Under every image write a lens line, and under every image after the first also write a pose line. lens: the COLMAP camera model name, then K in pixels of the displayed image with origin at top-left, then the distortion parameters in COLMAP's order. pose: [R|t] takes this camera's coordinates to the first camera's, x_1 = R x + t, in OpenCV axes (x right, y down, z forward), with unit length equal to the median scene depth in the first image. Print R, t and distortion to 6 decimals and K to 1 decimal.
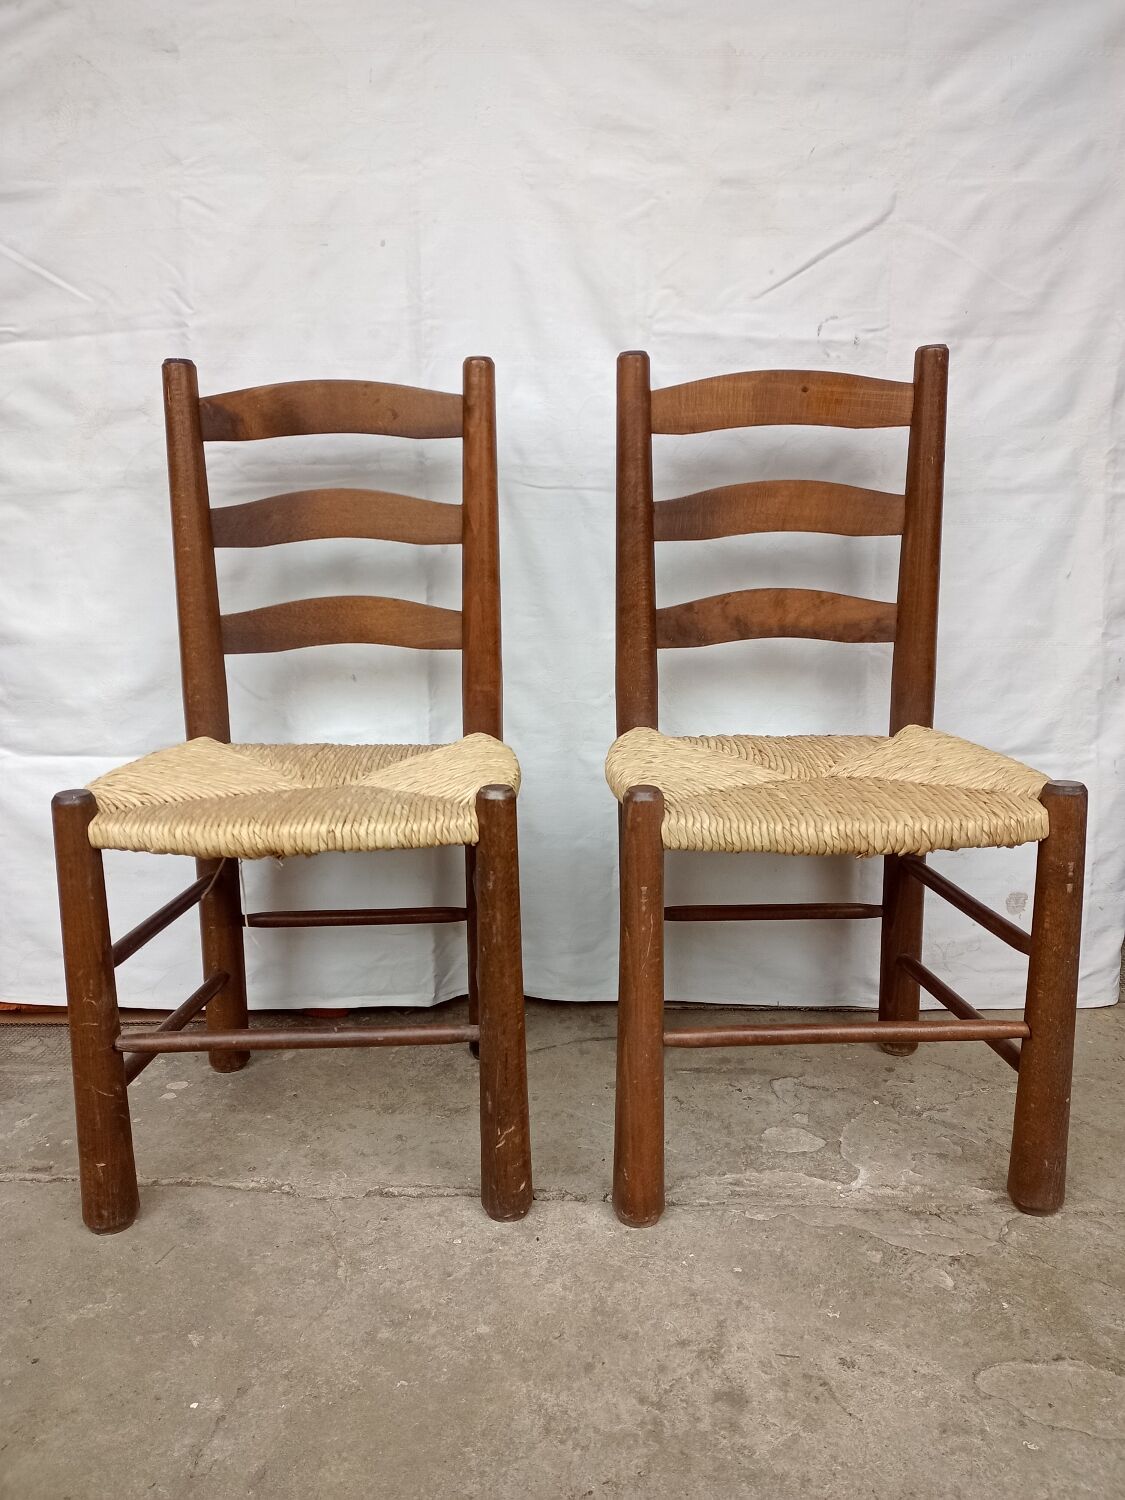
lens RADIAL K [[1103.4, 0, 556.3], [0, 1103.4, 762.5], [0, 0, 1]] dist [0.024922, -0.023271]
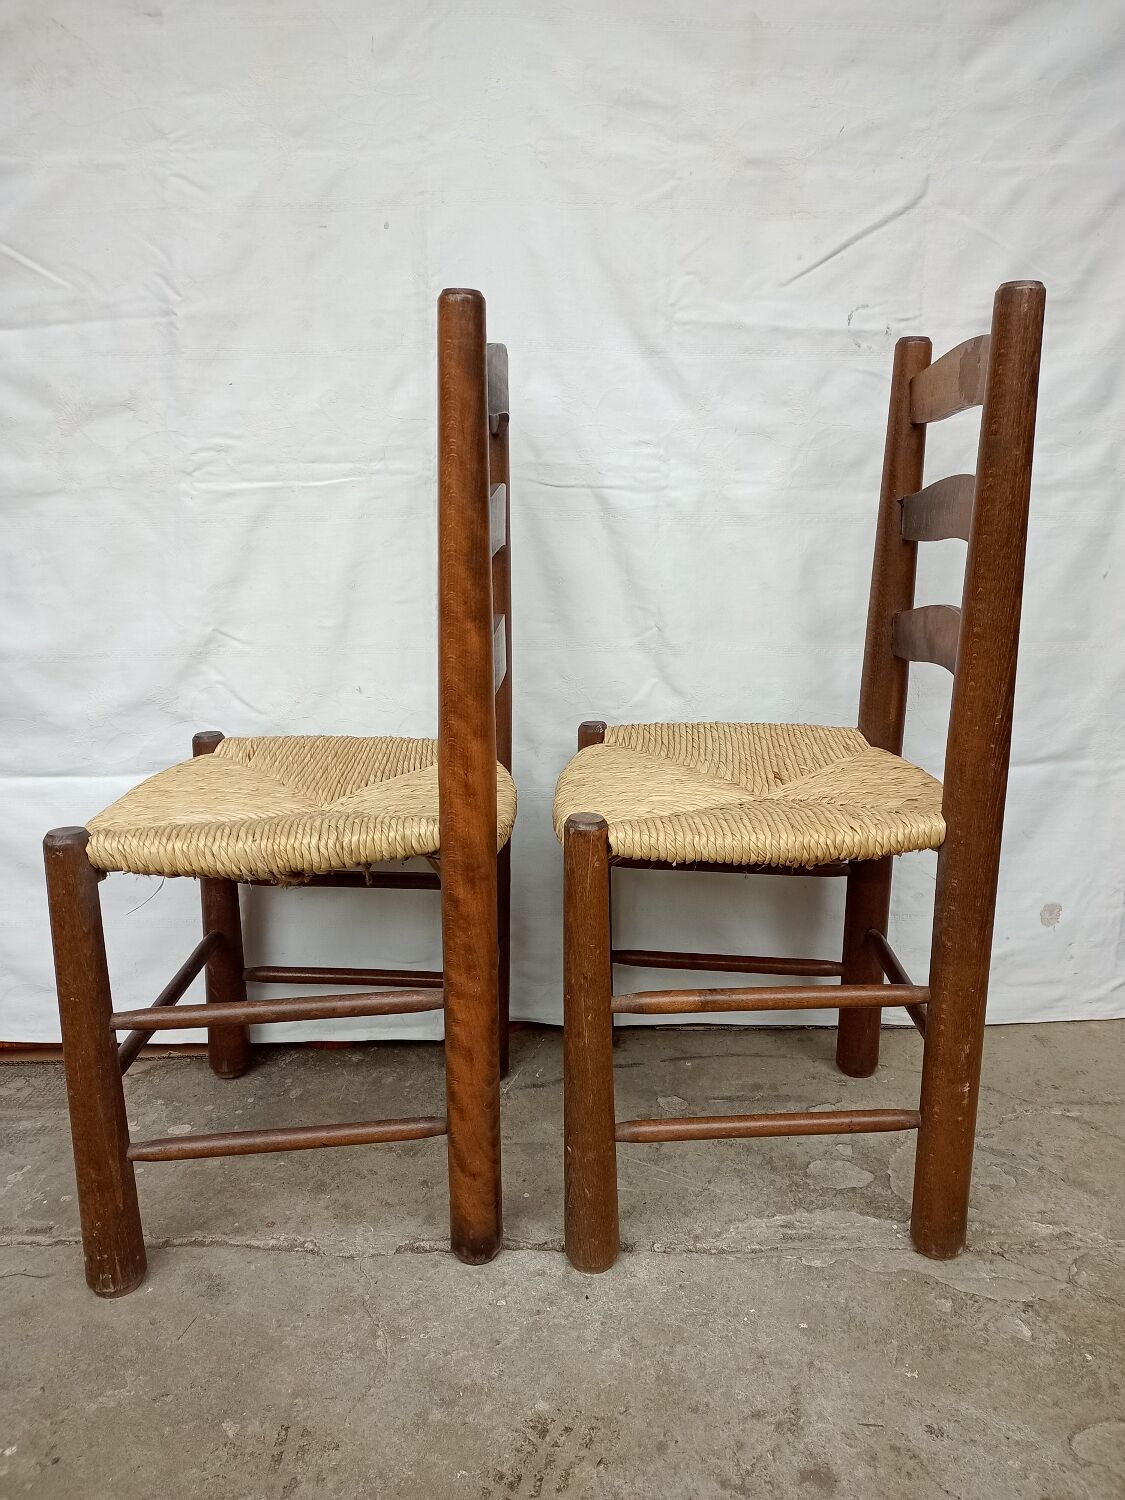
lens RADIAL K [[1103.4, 0, 553.9], [0, 1103.4, 763.0], [0, 0, 1]] dist [0.024922, -0.023271]
pose [[0.999077, -0.014356, 0.040475, -0.061527], [0.013760, 0.999793, 0.014986, -0.029042], [-0.040682, -0.014415, 0.999068, 0.056750]]
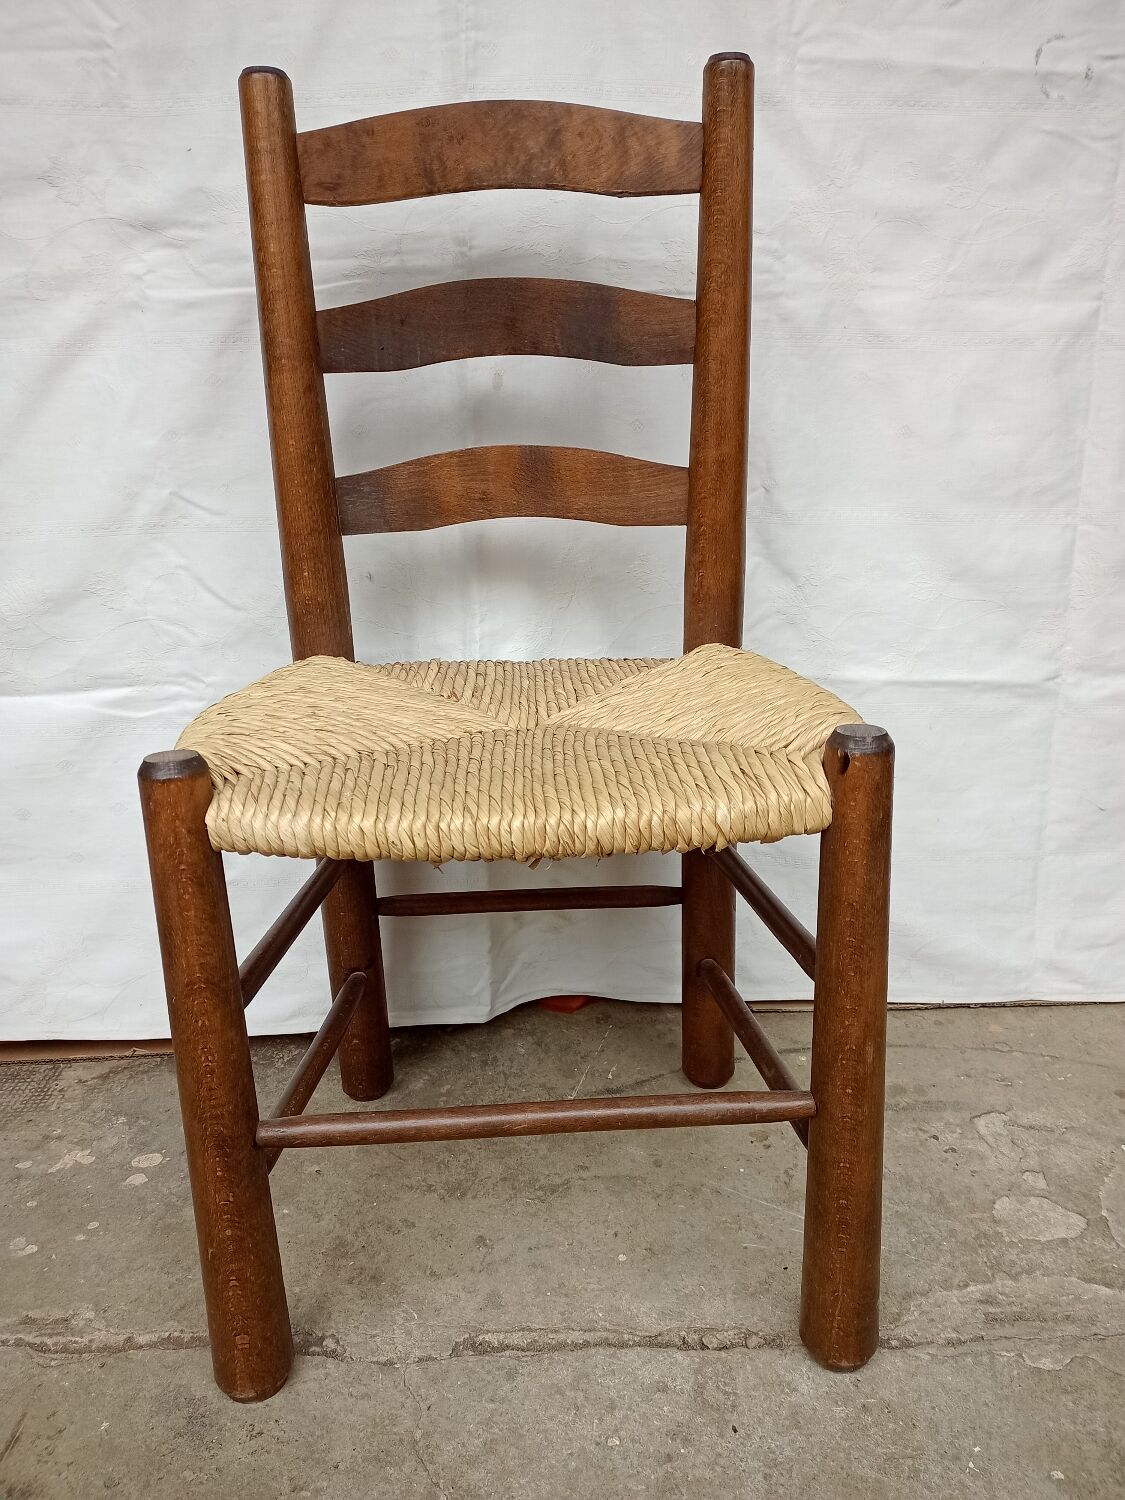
lens RADIAL K [[1103.4, 0, 546.2], [0, 1103.4, 752.0], [0, 0, 1]] dist [0.024922, -0.023271]
pose [[0.998132, -0.027955, 0.054317, -0.122758], [0.024136, 0.997273, 0.069746, -0.013234], [-0.056119, -0.068304, 0.996085, 0.307643]]
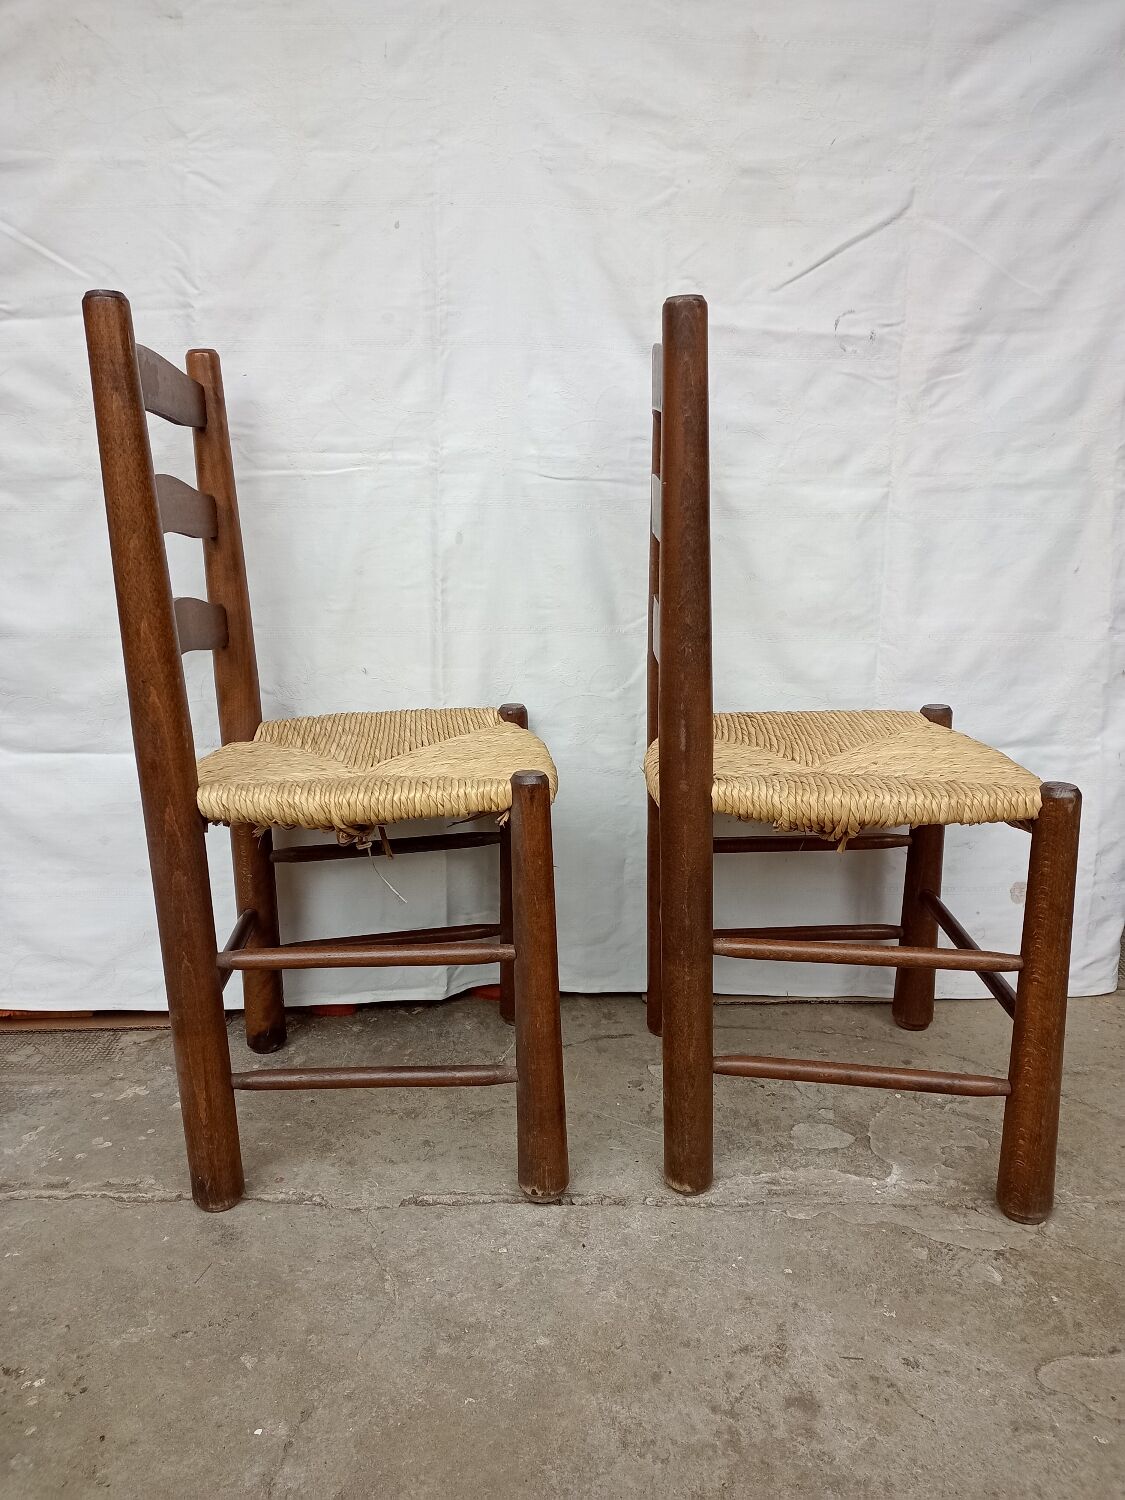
lens RADIAL K [[1103.4, 0, 554.0], [0, 1103.4, 759.3], [0, 0, 1]] dist [0.024922, -0.023271]
pose [[0.998307, -0.004454, 0.057991, -0.079563], [0.003684, 0.999904, 0.013387, -0.013449], [-0.058045, -0.013150, 0.998227, 0.016462]]
